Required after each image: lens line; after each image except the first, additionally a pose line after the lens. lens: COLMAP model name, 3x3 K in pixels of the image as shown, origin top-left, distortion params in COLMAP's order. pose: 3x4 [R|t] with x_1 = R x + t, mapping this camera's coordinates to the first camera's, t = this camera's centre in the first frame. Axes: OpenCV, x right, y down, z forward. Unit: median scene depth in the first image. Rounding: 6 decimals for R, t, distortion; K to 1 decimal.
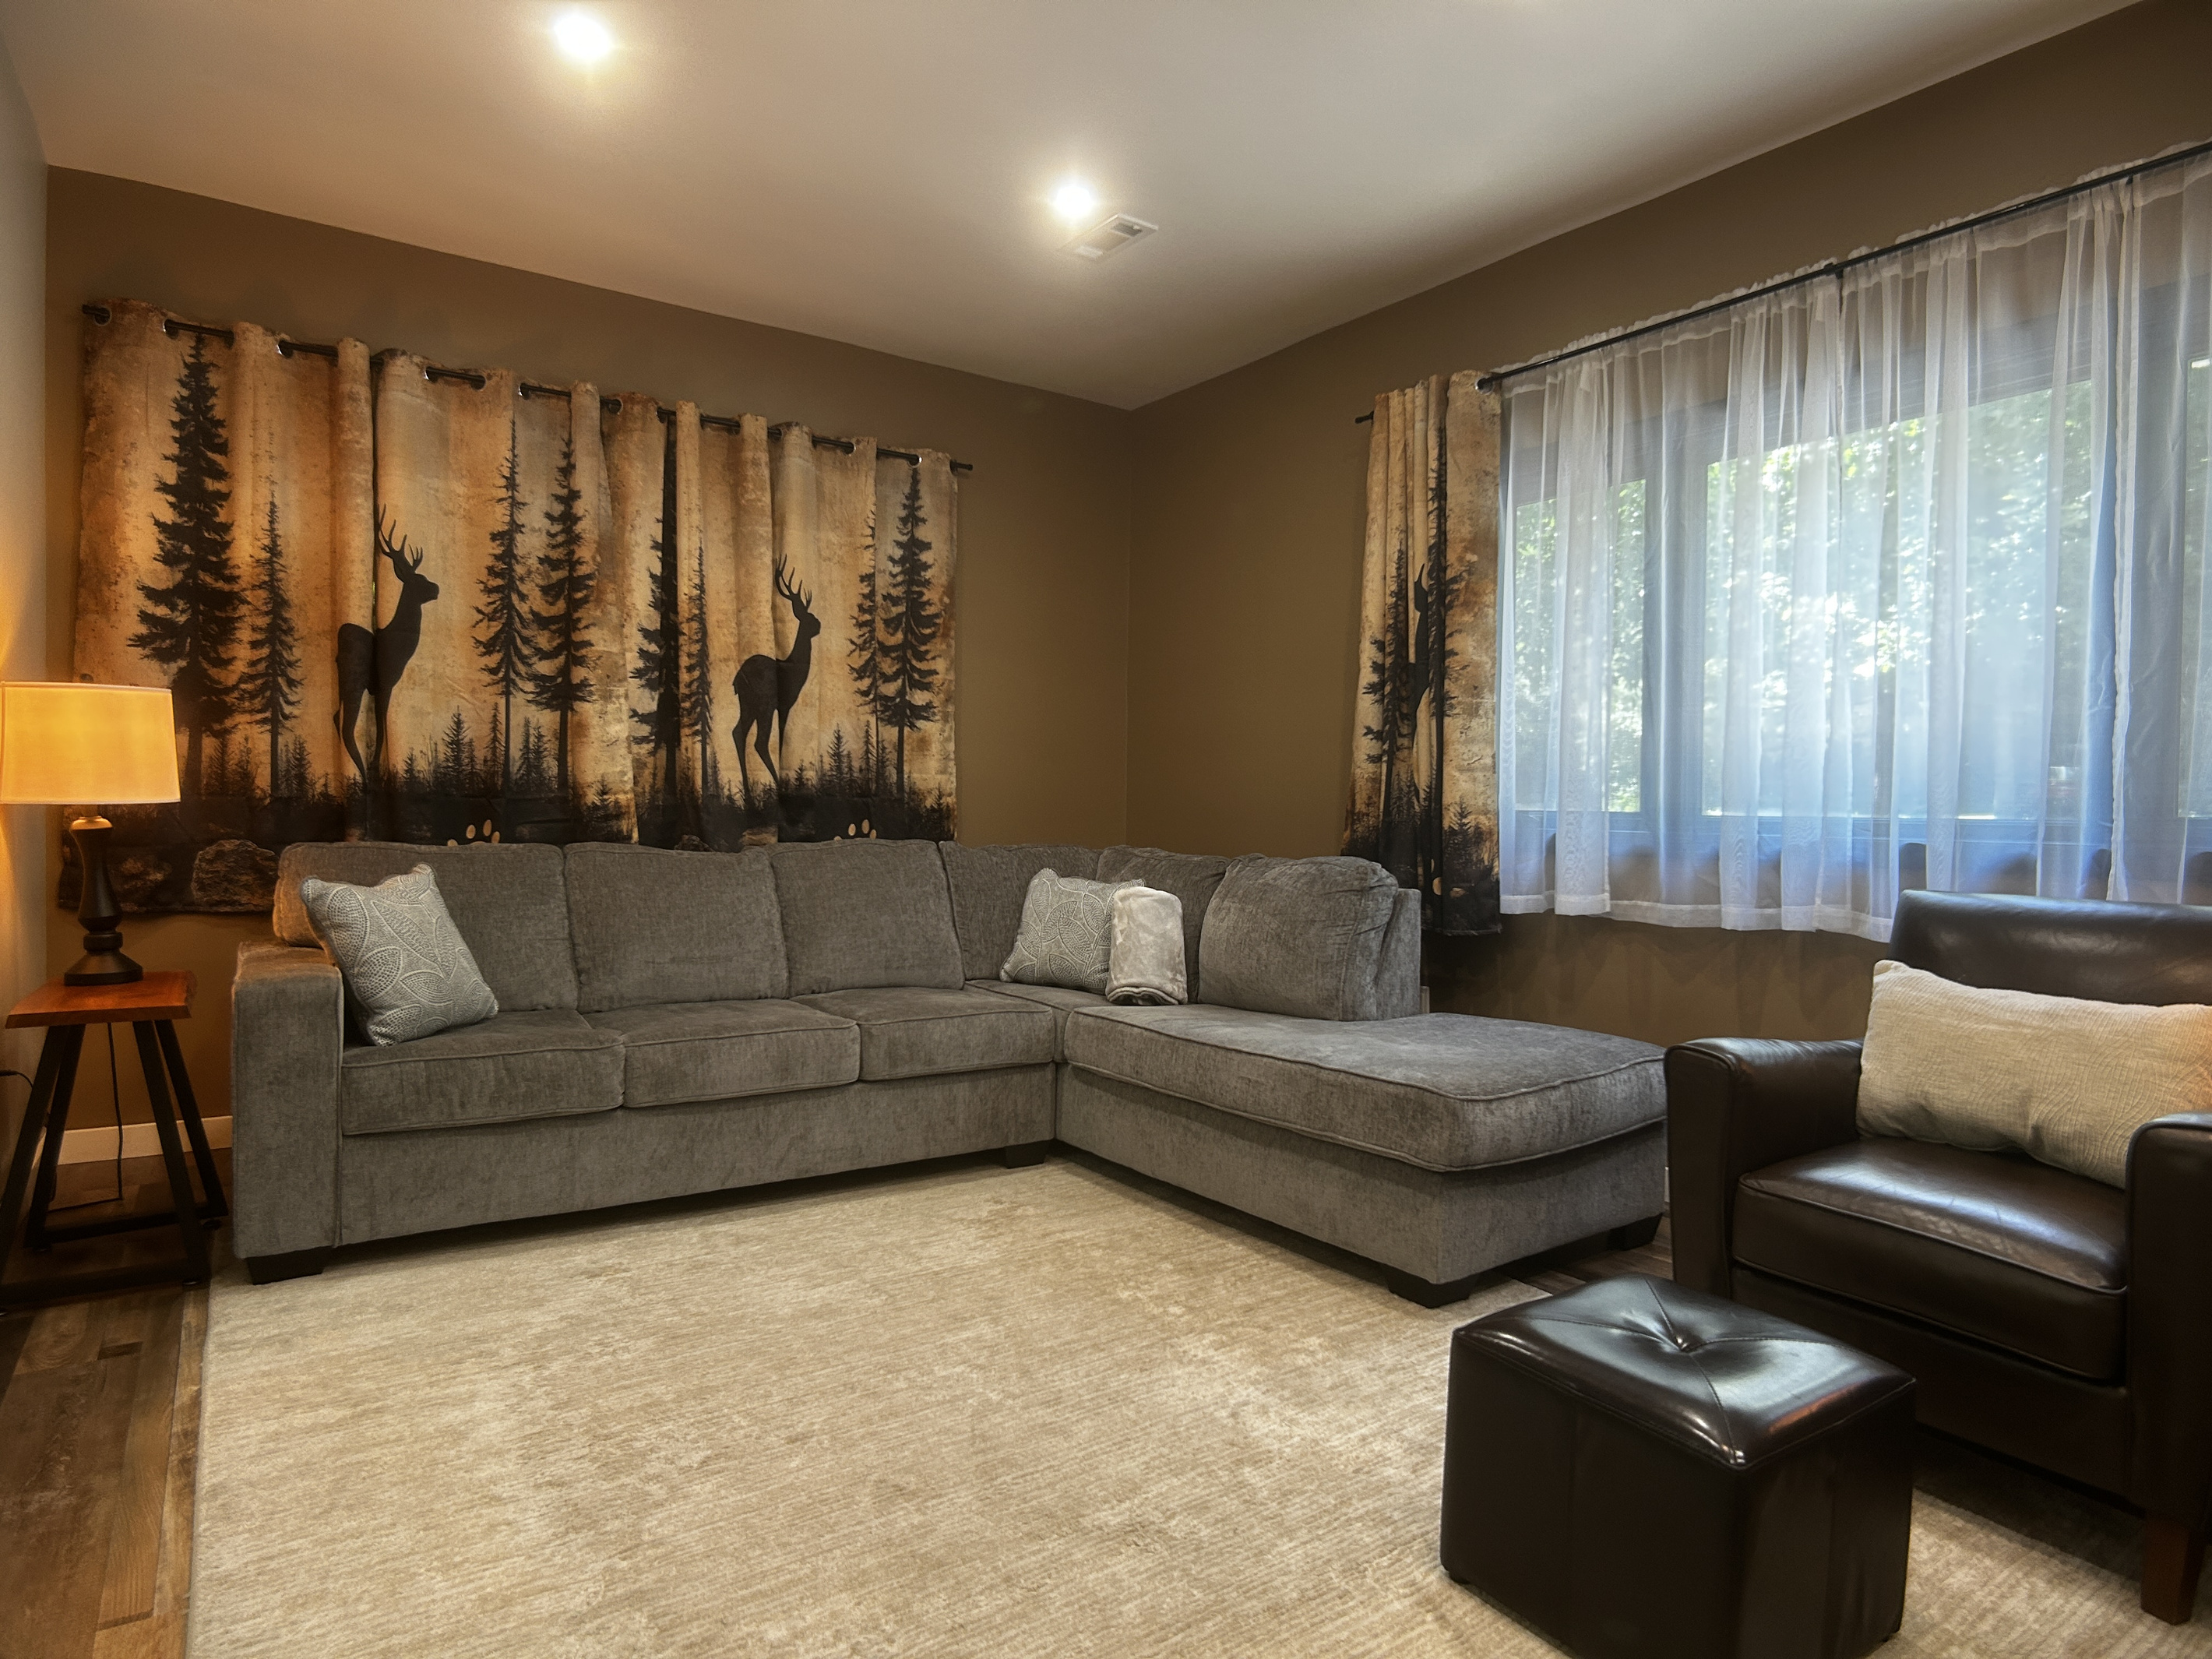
lens RADIAL K [[1243.0, 0, 1113.3], [0, 1243.0, 843.8], [0, 0, 1]] dist [-0.010559, -0.000474]
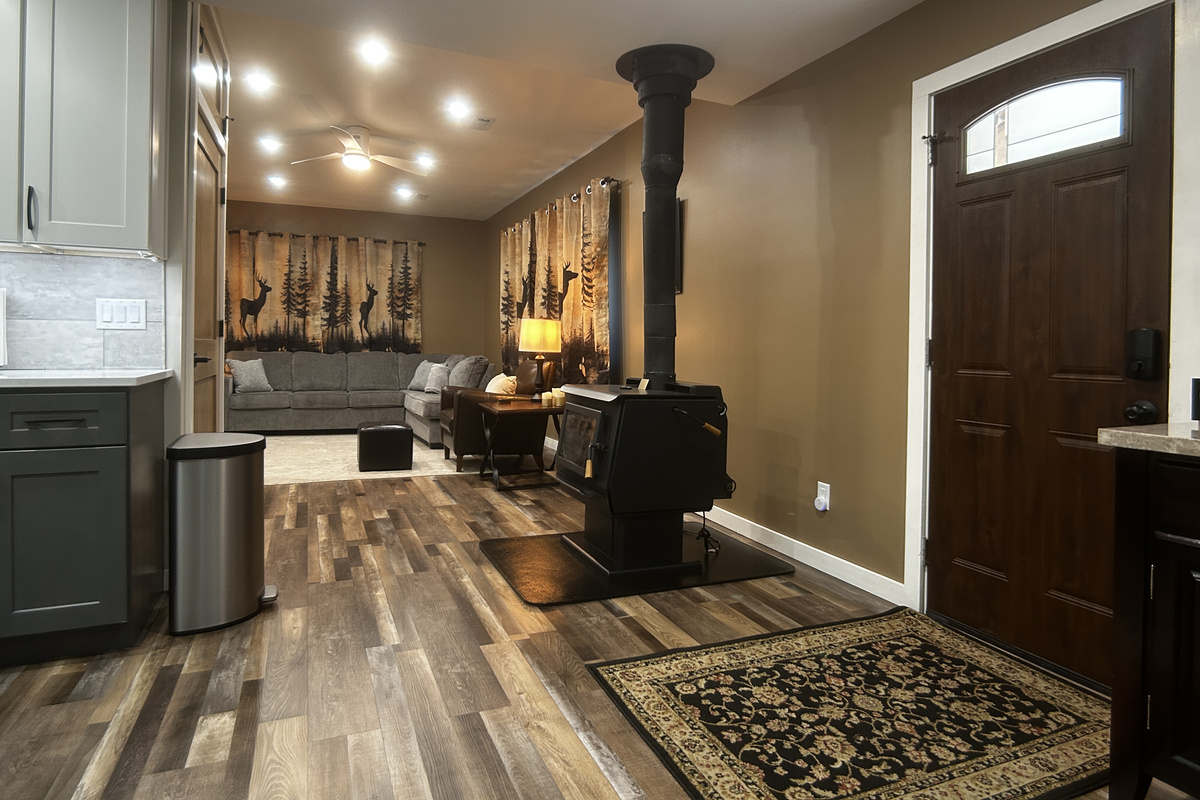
lens RADIAL K [[671.5, 0, 597.7], [0, 671.5, 359.4], [0, 0, 1]] dist [0.000699, -0.005188]
pose [[0.977931, 0.002687, -0.208912, 0.905118], [-0.005338, 0.999912, -0.012131, 0.042488], [0.208861, 0.012978, 0.977859, -0.865895]]
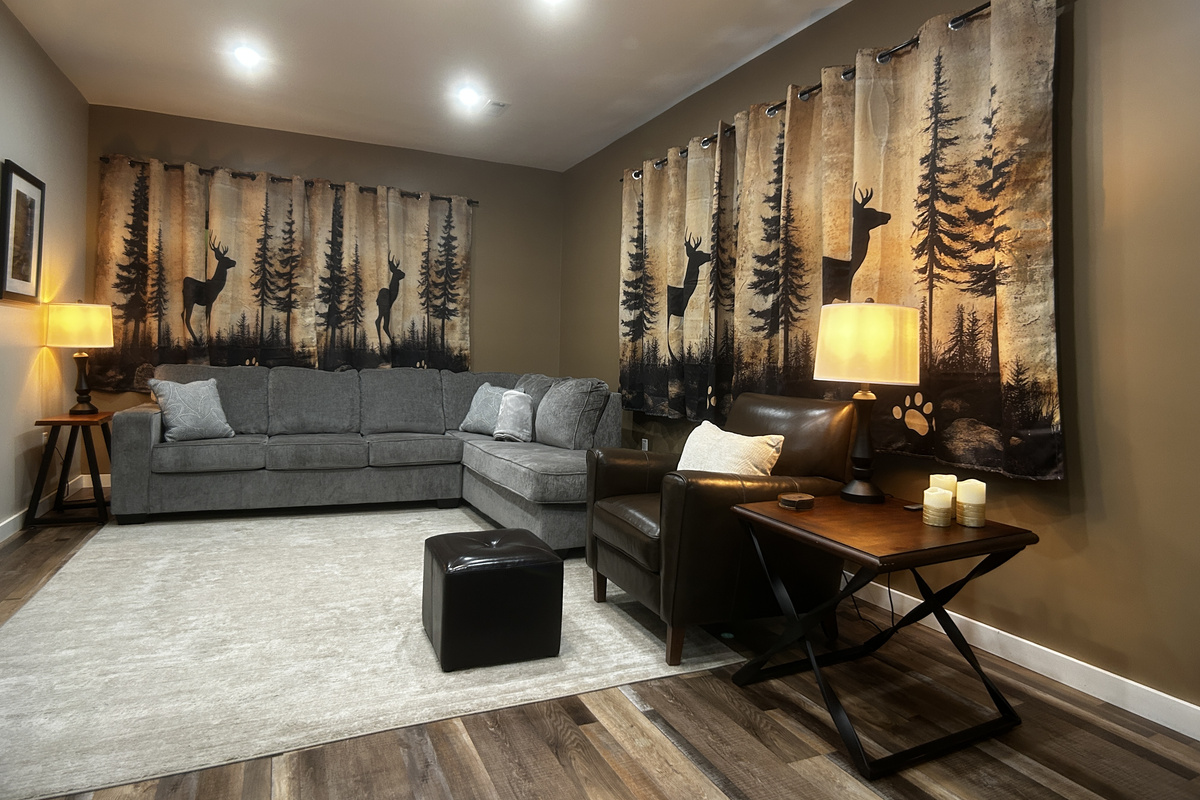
lens RADIAL K [[671.5, 0, 595.6], [0, 671.5, 370.8], [0, 0, 1]] dist [0.000699, -0.005188]
pose [[0.984595, 0.014950, -0.174212, 0.376286], [-0.017636, 0.999748, -0.013881, 0.013315], [0.173961, 0.016740, 0.984610, -0.172879]]
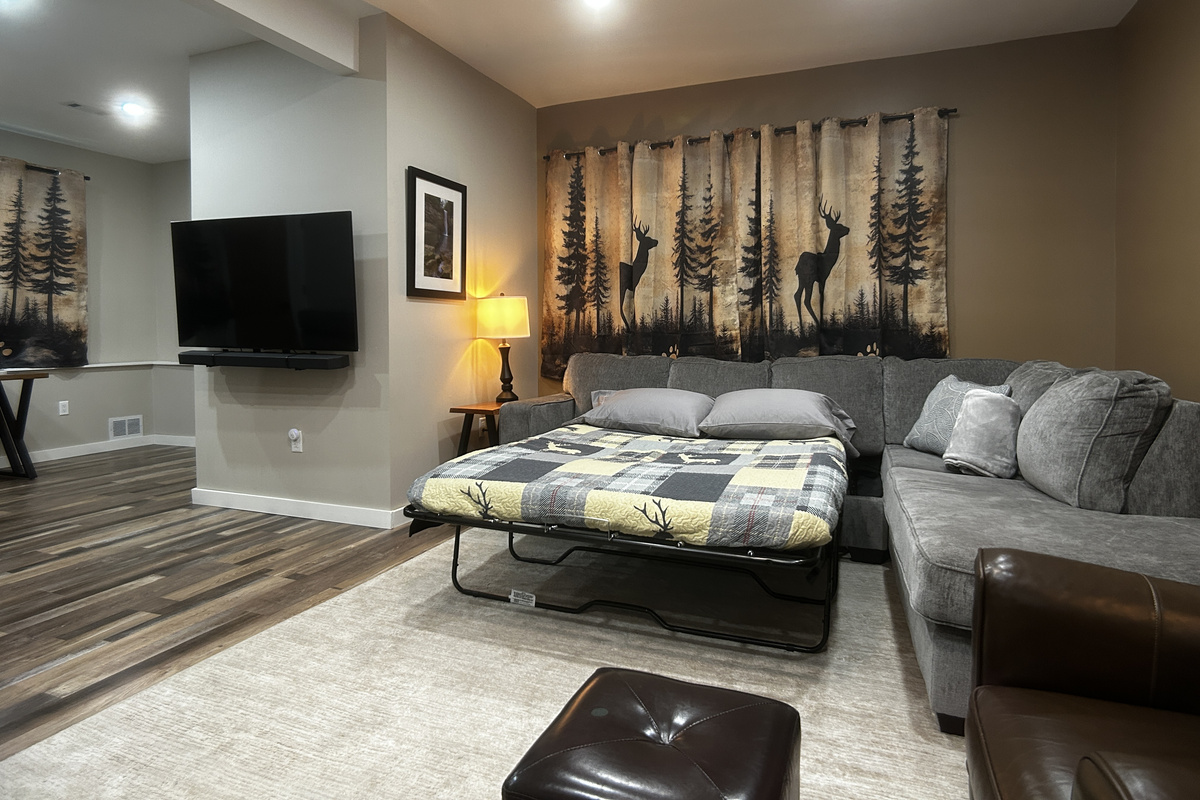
lens RADIAL K [[671.5, 0, 607.5], [0, 671.5, 352.5], [0, 0, 1]] dist [0.000699, -0.005188]
pose [[0.559387, 0.003056, -0.828901, 0.401846], [-0.011515, 0.999925, -0.004085, 0.001945], [0.828827, 0.011829, 0.559380, 0.235757]]
